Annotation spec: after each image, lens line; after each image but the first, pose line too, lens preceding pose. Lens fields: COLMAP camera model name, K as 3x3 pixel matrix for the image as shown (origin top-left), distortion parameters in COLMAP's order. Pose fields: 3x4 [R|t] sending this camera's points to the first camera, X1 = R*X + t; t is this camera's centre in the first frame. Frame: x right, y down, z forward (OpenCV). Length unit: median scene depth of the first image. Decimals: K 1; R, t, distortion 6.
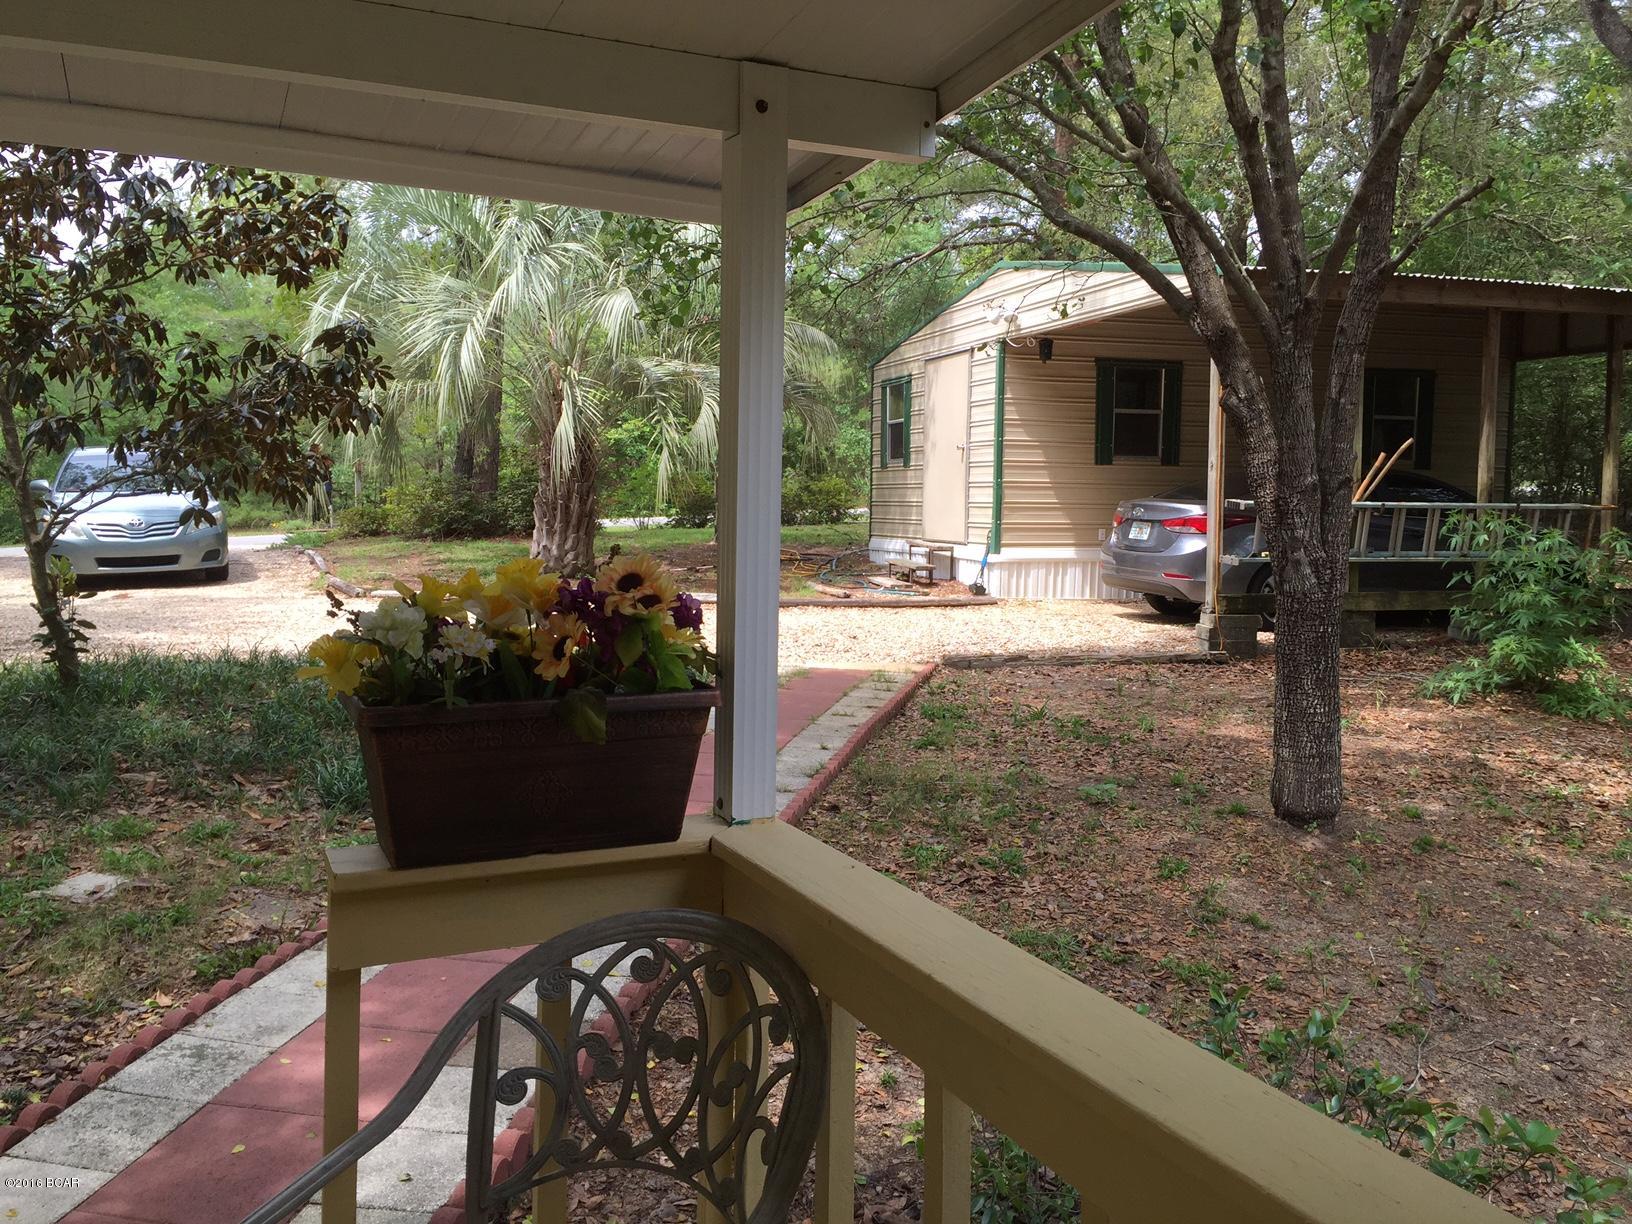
lens RADIAL K [[1394.0, 0, 814.8], [0, 1394.0, 614.2], [0, 0, 1]] dist [0.060897, -0.086296]
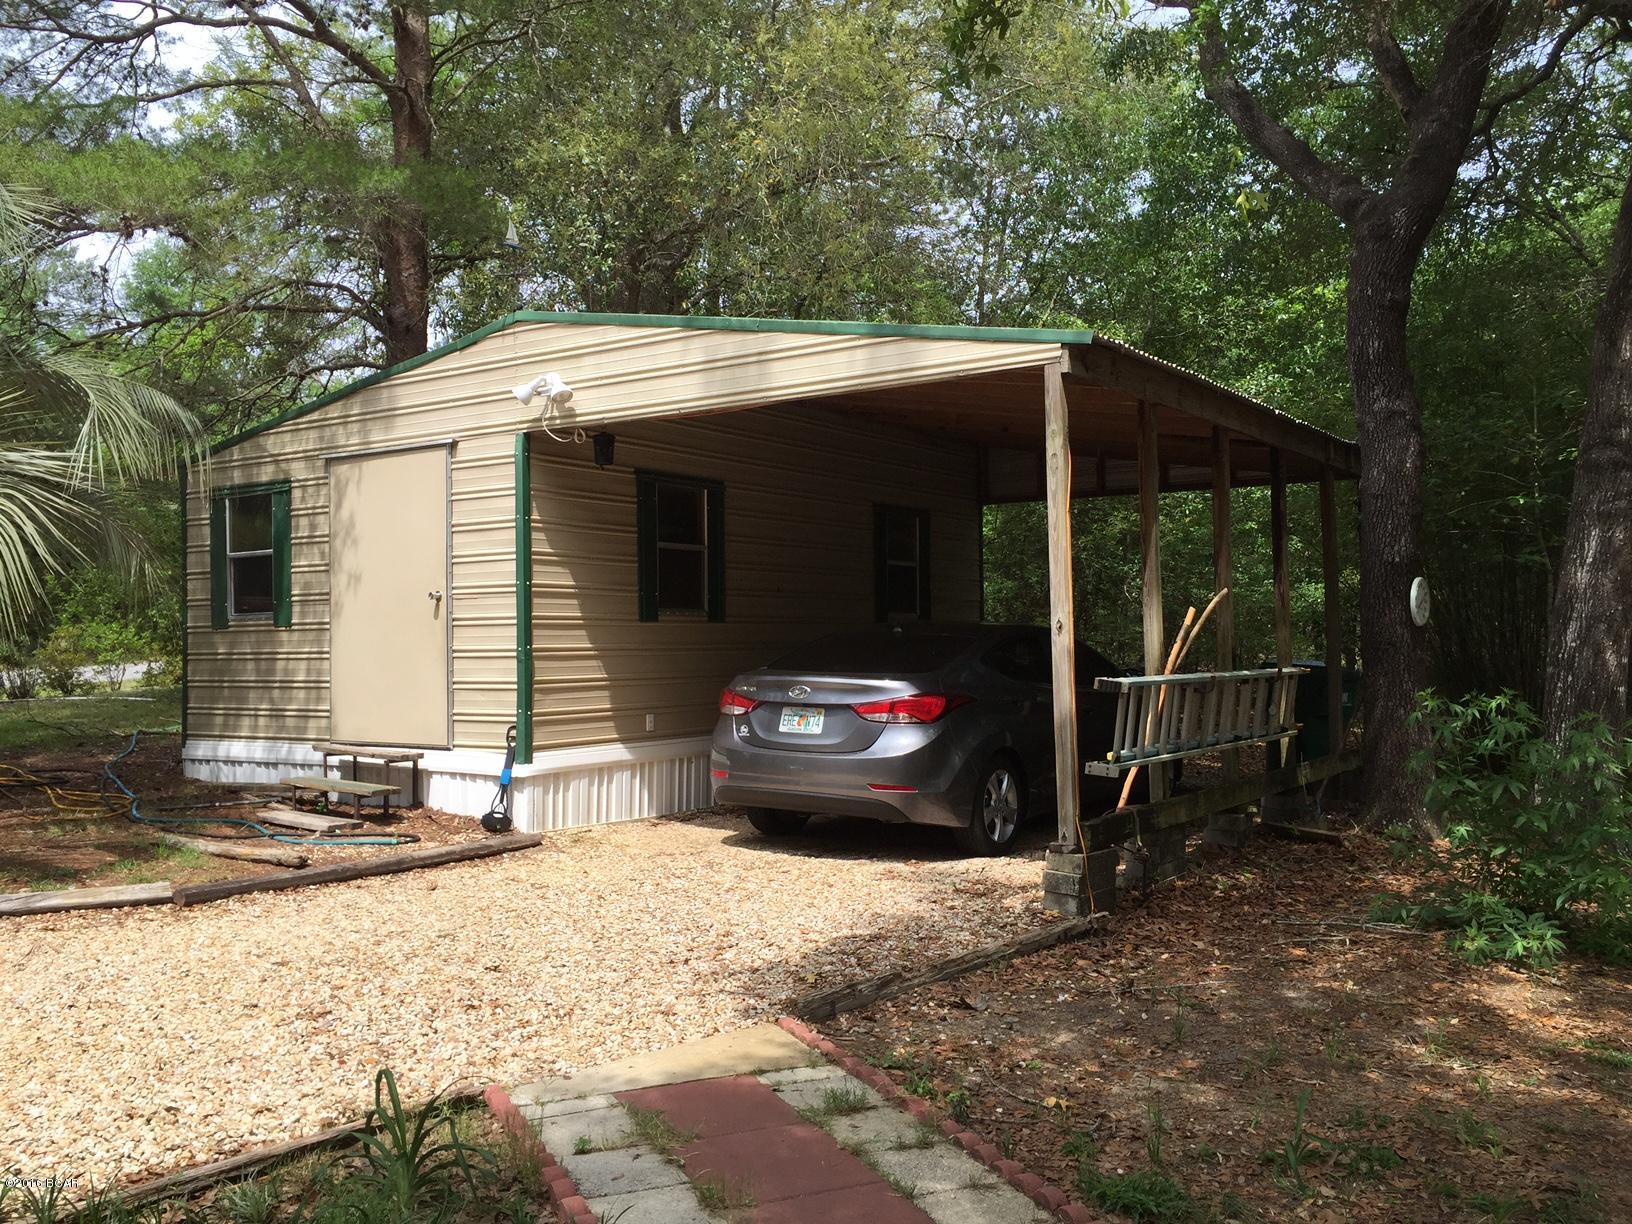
lens RADIAL K [[1394.0, 0, 818.2], [0, 1394.0, 605.5], [0, 0, 1]] dist [0.060897, -0.086296]
pose [[0.783244, -0.002884, 0.621707, -0.158444], [0.070710, 0.993914, -0.084471, -0.051076], [-0.617680, 0.110122, 0.778681, 0.414827]]
